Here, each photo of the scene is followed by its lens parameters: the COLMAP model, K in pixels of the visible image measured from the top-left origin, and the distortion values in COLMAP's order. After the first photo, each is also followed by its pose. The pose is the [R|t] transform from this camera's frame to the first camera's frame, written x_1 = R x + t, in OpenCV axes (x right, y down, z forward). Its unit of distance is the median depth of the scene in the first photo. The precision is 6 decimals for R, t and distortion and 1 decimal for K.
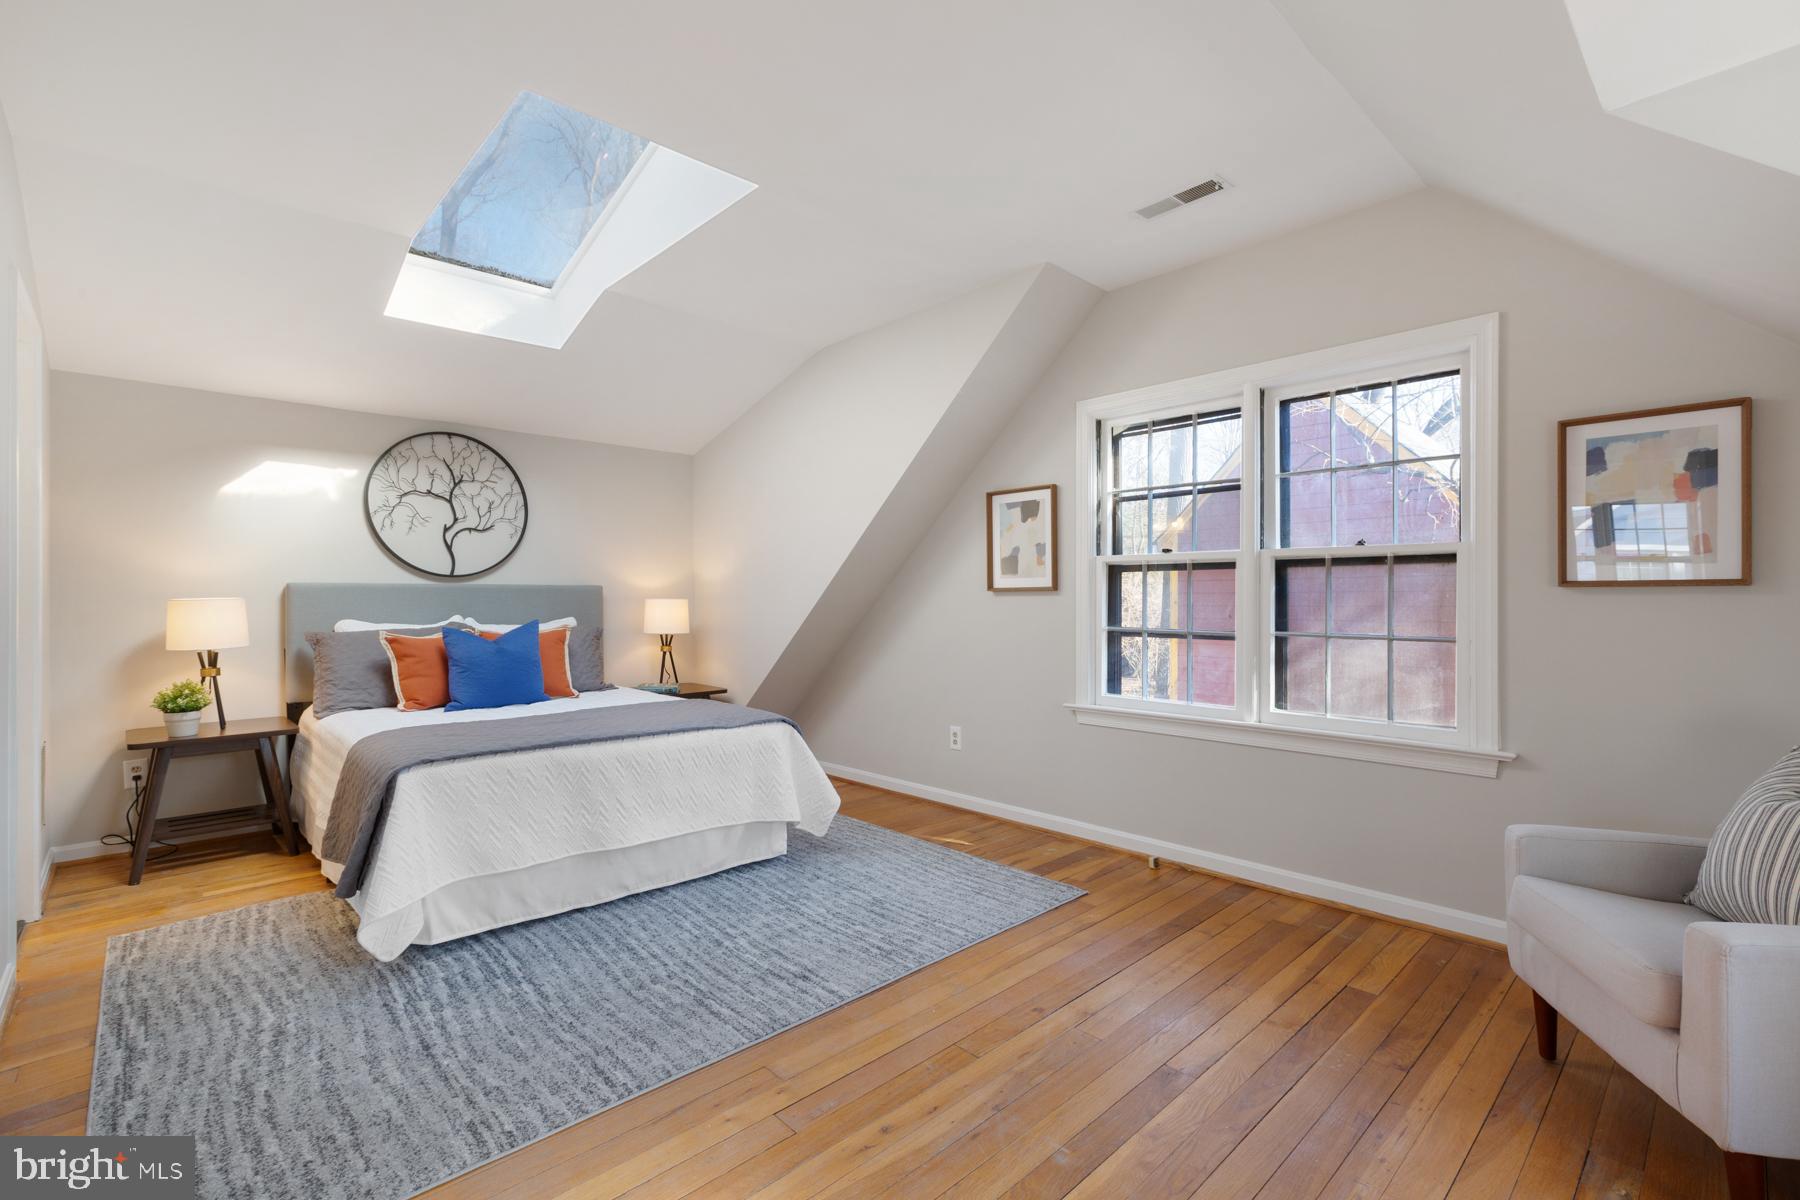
lens RADIAL K [[805.9, 0, 886.1], [0, 805.9, 601.7], [0, 0, 1]] dist [0.002448, -0.000444]
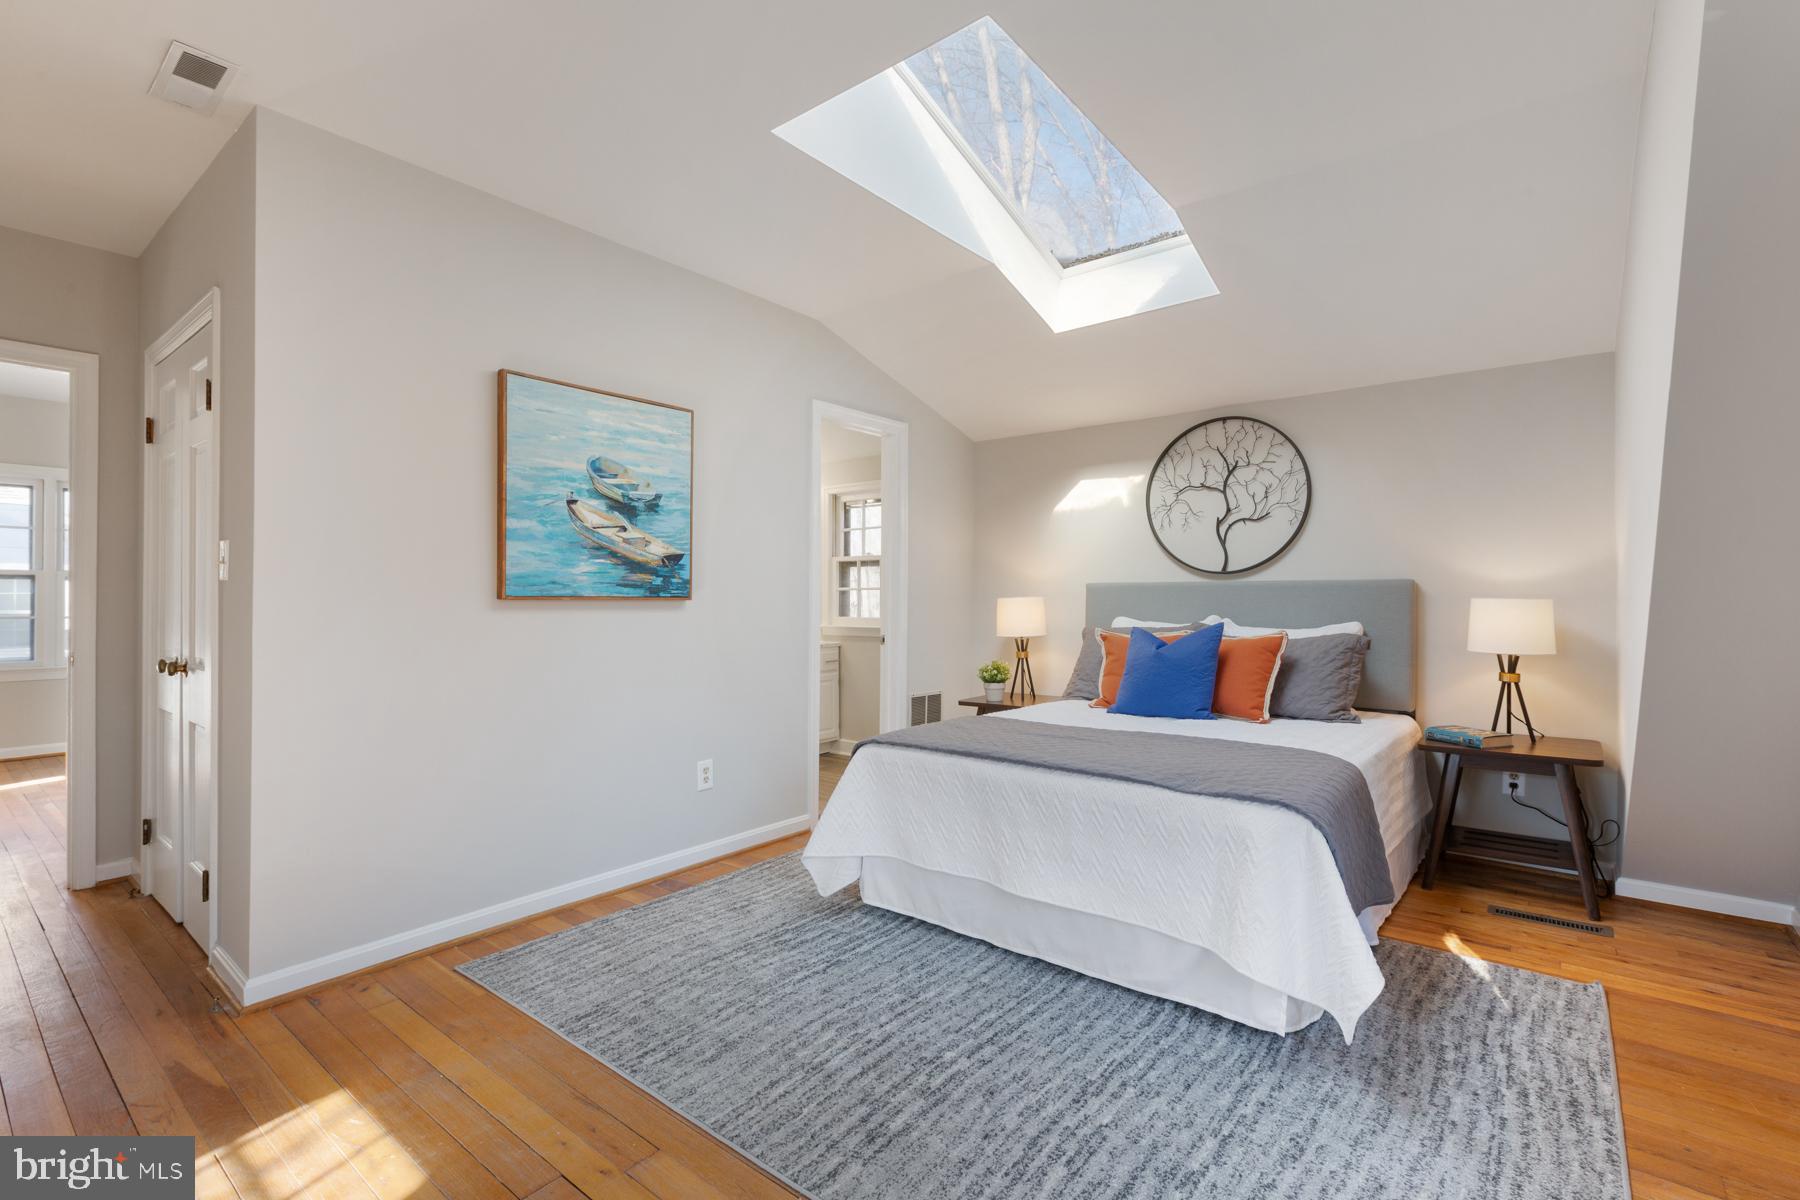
lens RADIAL K [[805.9, 0, 883.5], [0, 805.9, 585.1], [0, 0, 1]] dist [0.002448, -0.000444]
pose [[0.145321, -0.020297, -0.989176, 0.327596], [-0.007030, 0.999743, -0.021546, 0.005130], [0.989360, 0.010085, 0.145141, 0.505393]]
